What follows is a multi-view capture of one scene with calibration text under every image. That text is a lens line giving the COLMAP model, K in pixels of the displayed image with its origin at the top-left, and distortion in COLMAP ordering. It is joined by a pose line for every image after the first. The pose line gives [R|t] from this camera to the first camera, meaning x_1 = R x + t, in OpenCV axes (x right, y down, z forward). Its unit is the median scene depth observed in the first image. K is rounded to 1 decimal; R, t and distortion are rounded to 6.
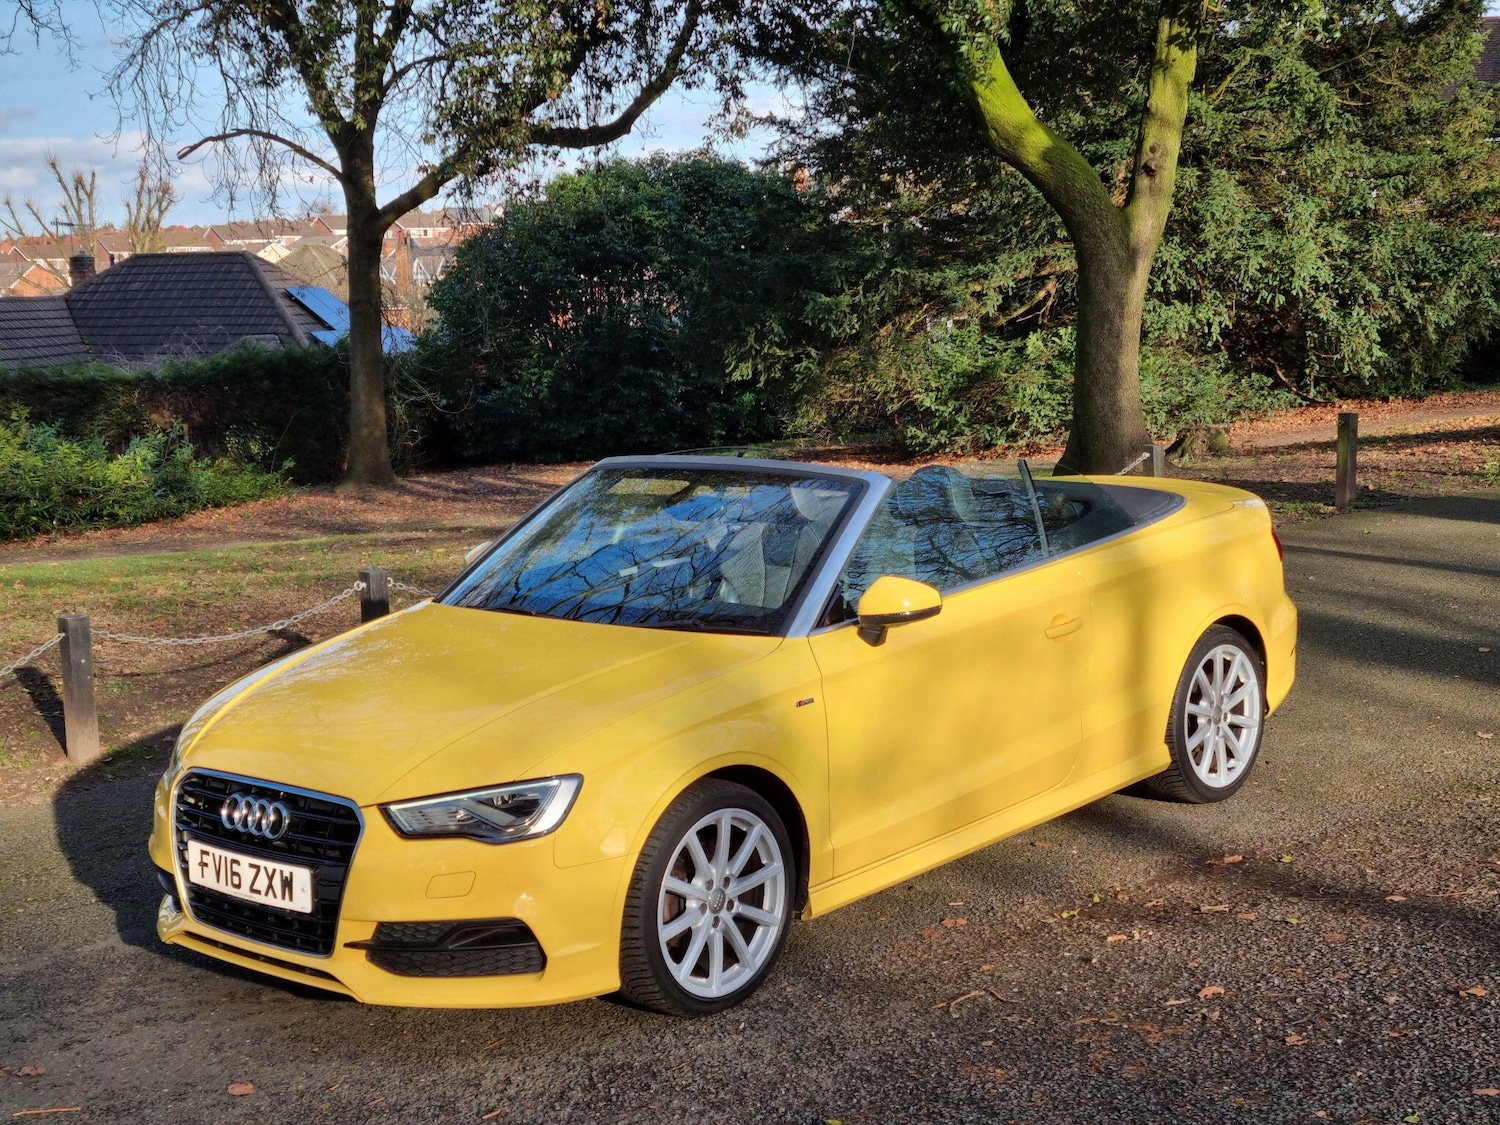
lens RADIAL K [[2167.2, 0, 670.7], [0, 2167.2, 561.9], [0, 0, 1]] dist [0.055204, -0.033270]
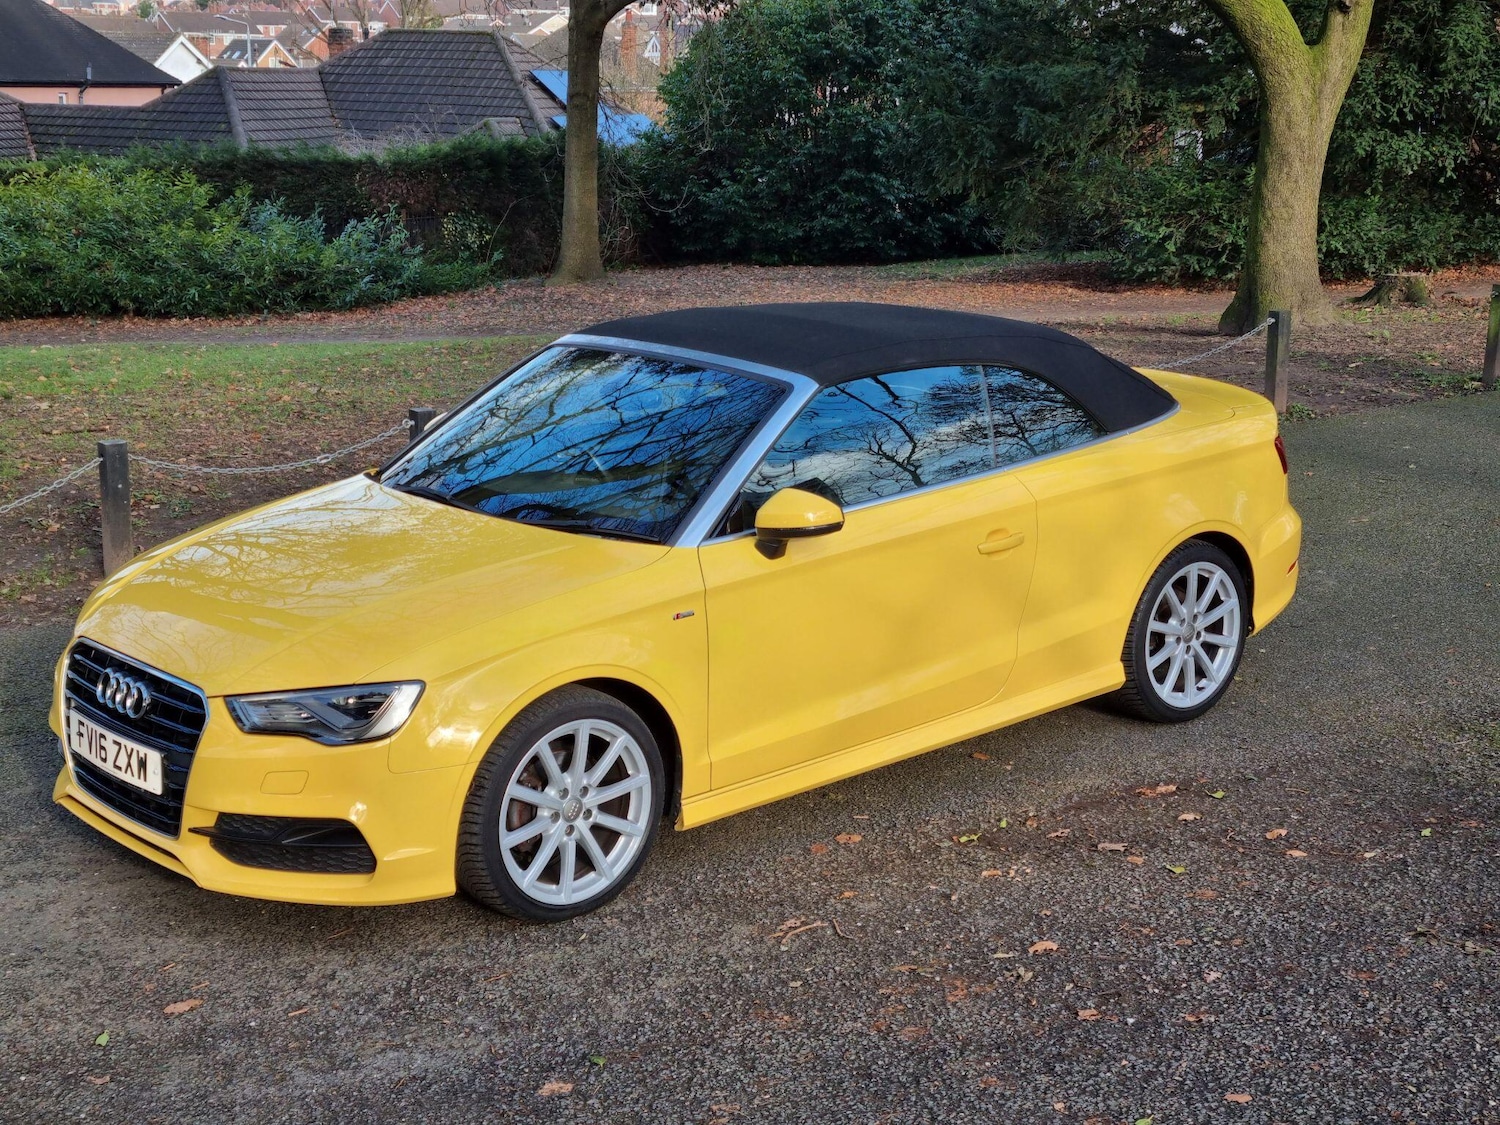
lens RADIAL K [[2157.6, 0, 718.4], [0, 2157.6, 510.1], [0, 0, 1]] dist [0.092522, -0.158283]
pose [[0.992331, 0.064524, -0.105434, 0.171396], [-0.056203, 0.995203, 0.080072, -0.059937], [0.110095, -0.073533, 0.991197, 0.030102]]
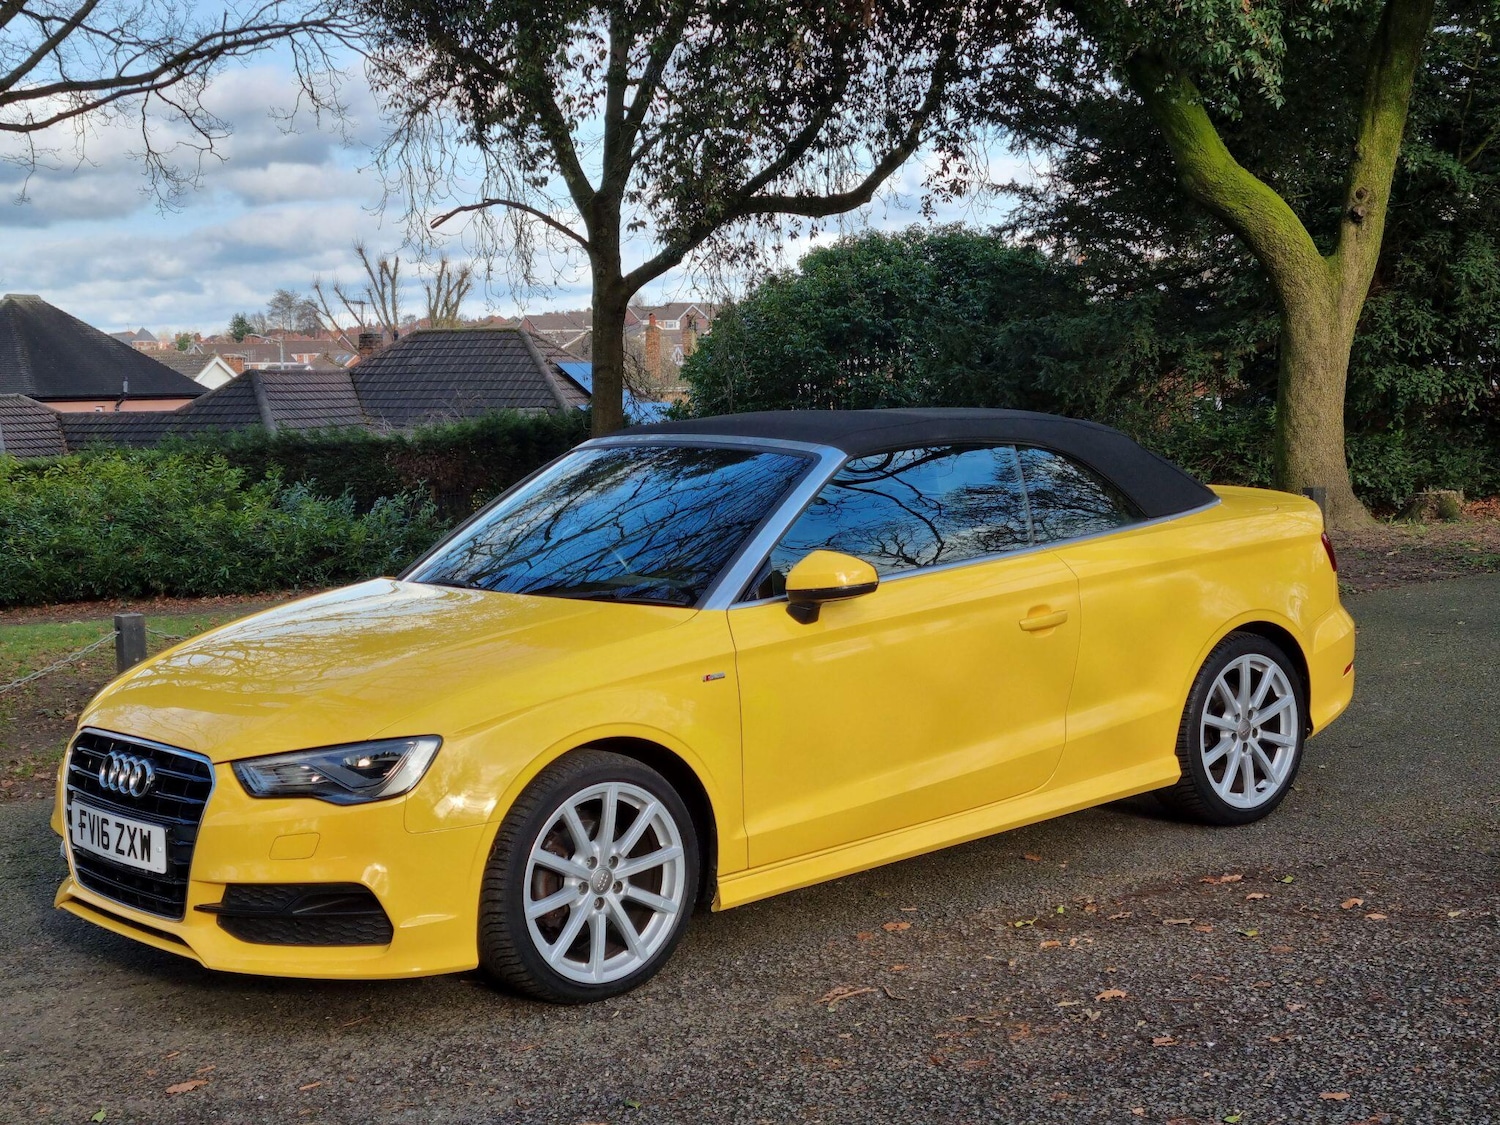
lens RADIAL K [[2147.3, 0, 727.5], [0, 2147.3, 567.7], [0, 0, 1]] dist [0.098329, -0.180442]
pose [[0.992373, 0.019906, -0.121650, 0.173446], [-0.024925, 0.998894, -0.039872, 0.052690], [0.120722, 0.042600, 0.991772, 0.071765]]
